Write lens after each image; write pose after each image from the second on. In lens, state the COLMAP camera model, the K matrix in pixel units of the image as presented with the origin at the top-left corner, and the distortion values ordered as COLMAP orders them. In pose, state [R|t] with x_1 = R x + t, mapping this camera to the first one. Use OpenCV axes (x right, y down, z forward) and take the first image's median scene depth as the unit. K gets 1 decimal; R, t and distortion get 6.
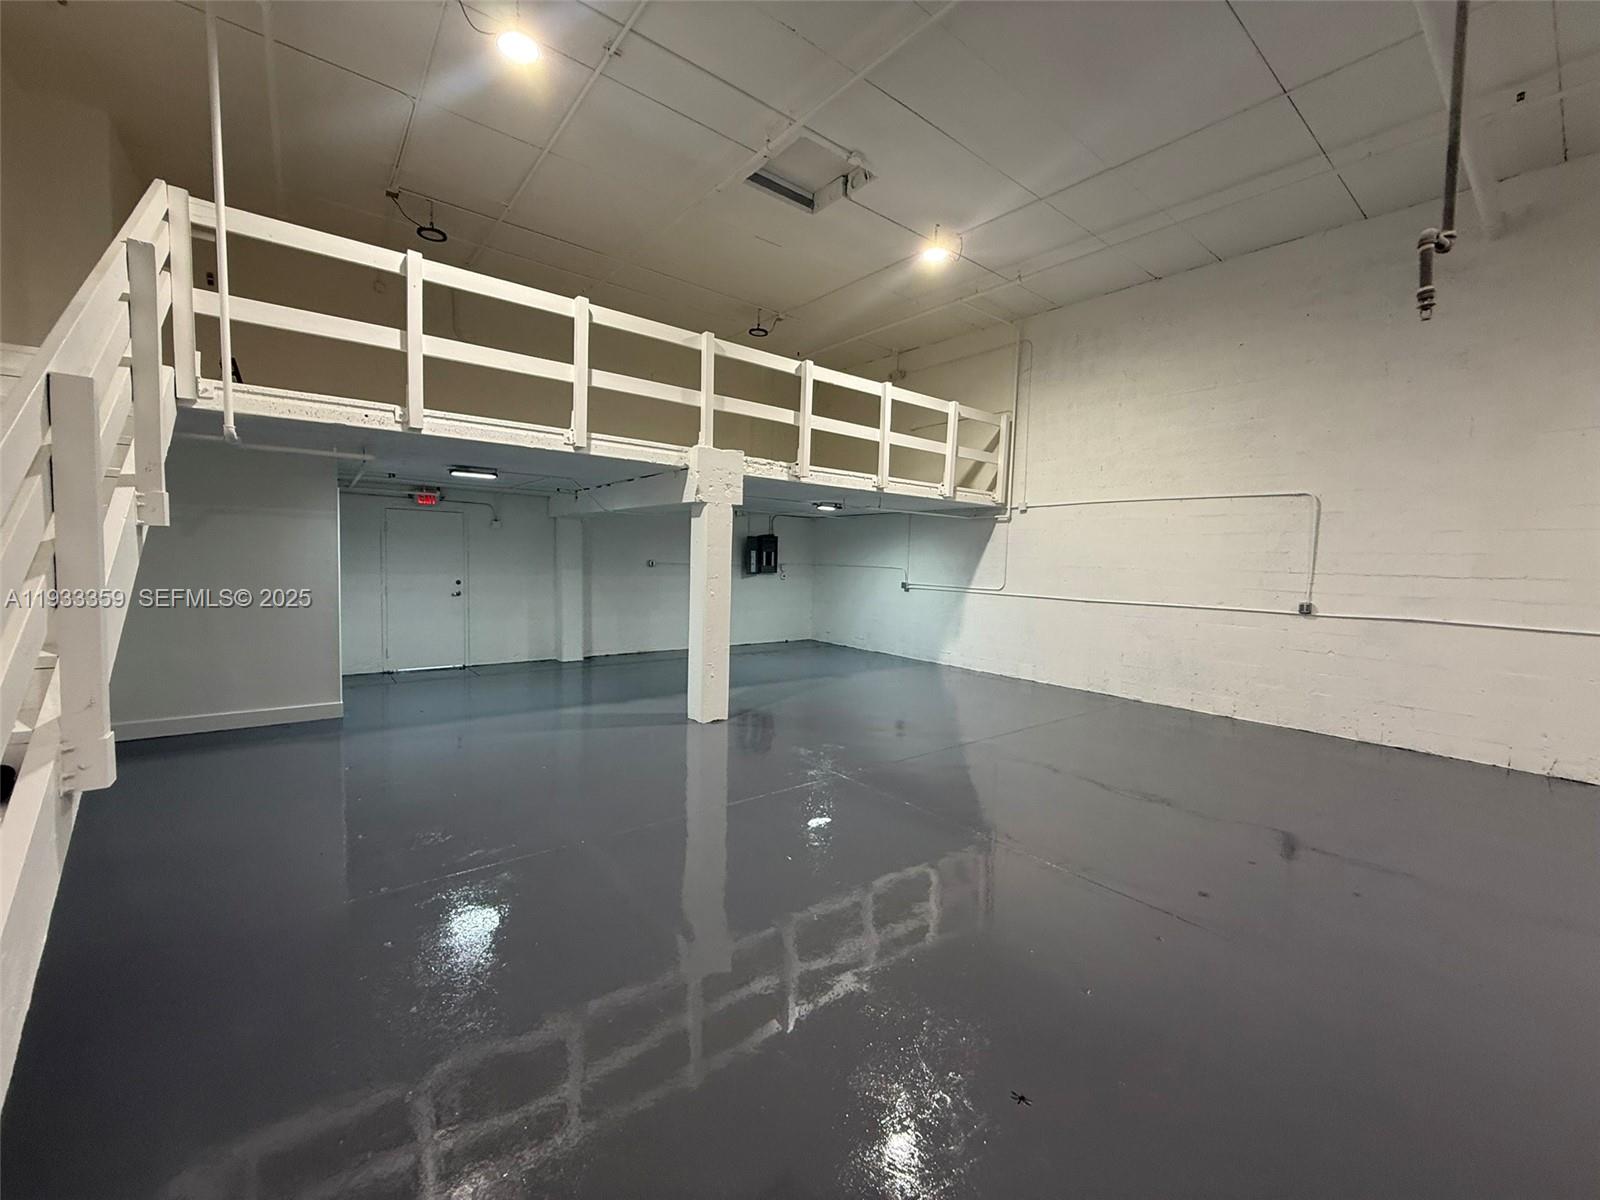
lens RADIAL K [[646.3, 0, 797.5], [0, 646.3, 595.8], [0, 0, 1]] dist [0.002238, 0.000081]
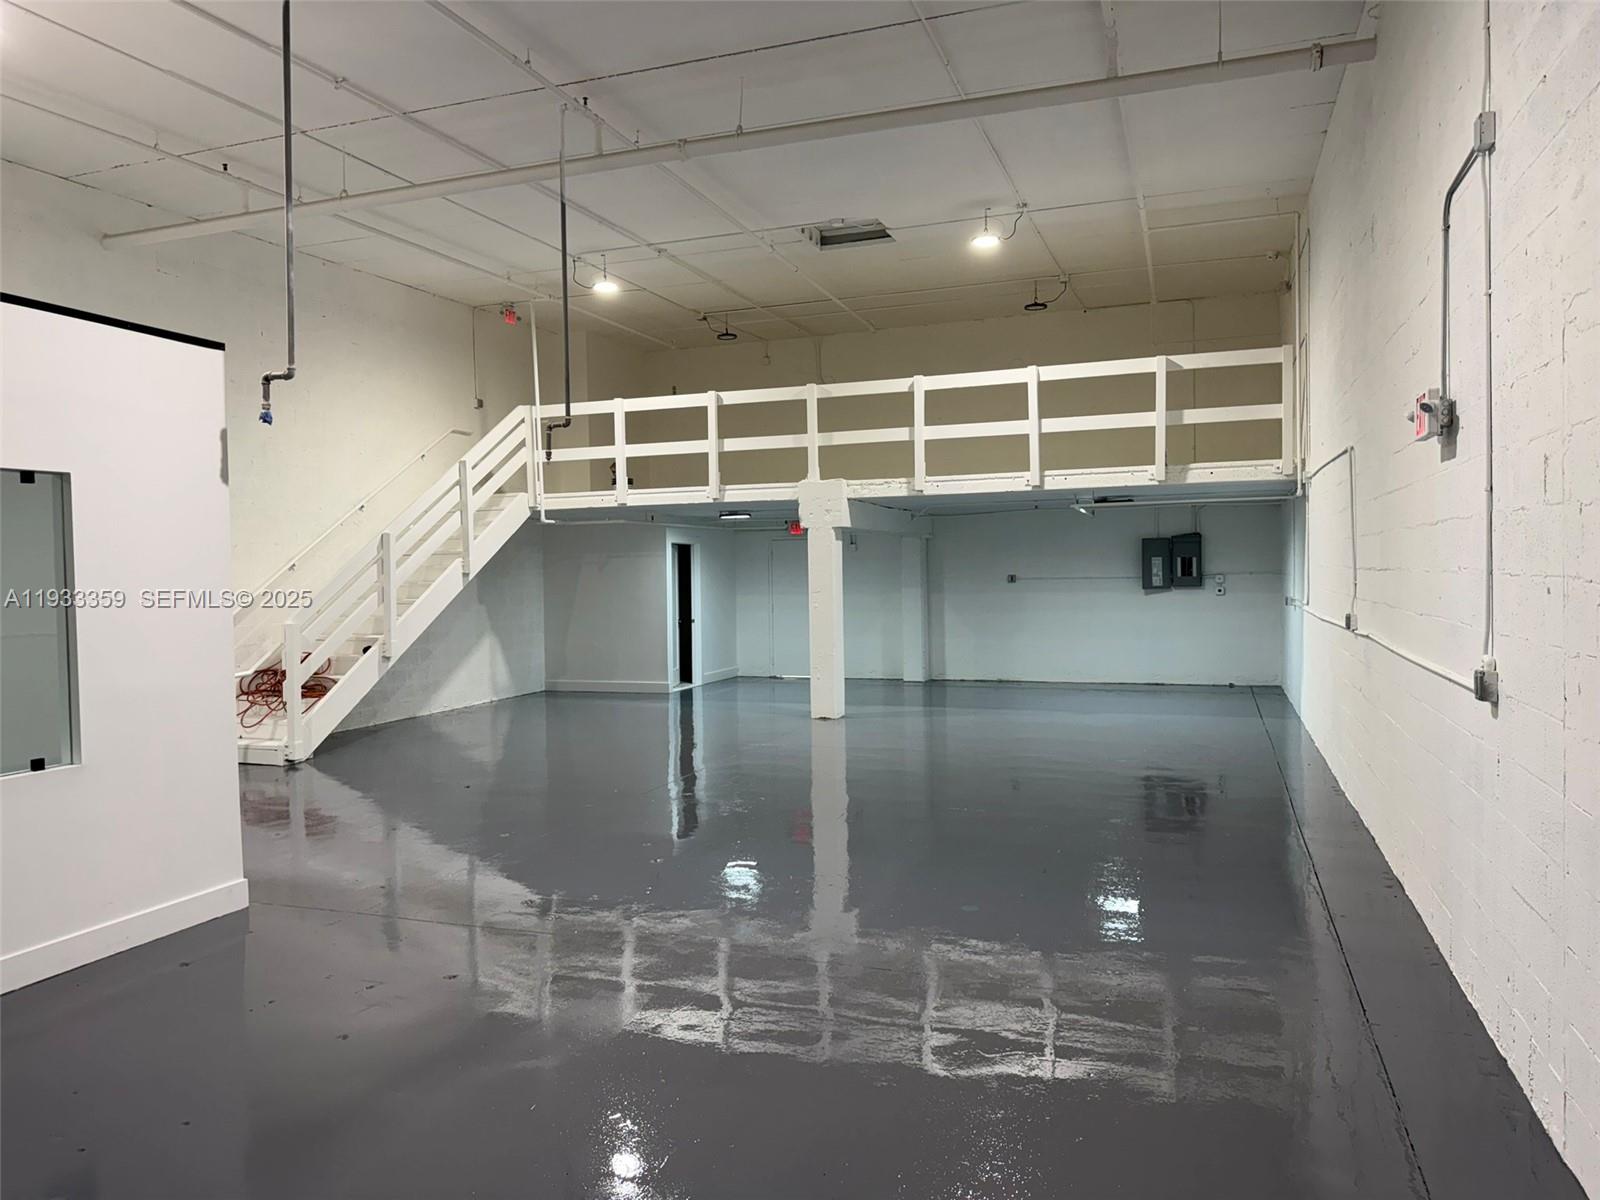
lens RADIAL K [[1107.8, 0, 789.2], [0, 1107.8, 602.1], [0, 0, 1]] dist [0.115398, -0.184835]
pose [[0.524189, -0.011661, -0.851522, 1.370705], [-0.015804, 0.999601, -0.023418, 0.032968], [0.851455, 0.025733, 0.523796, -0.068176]]
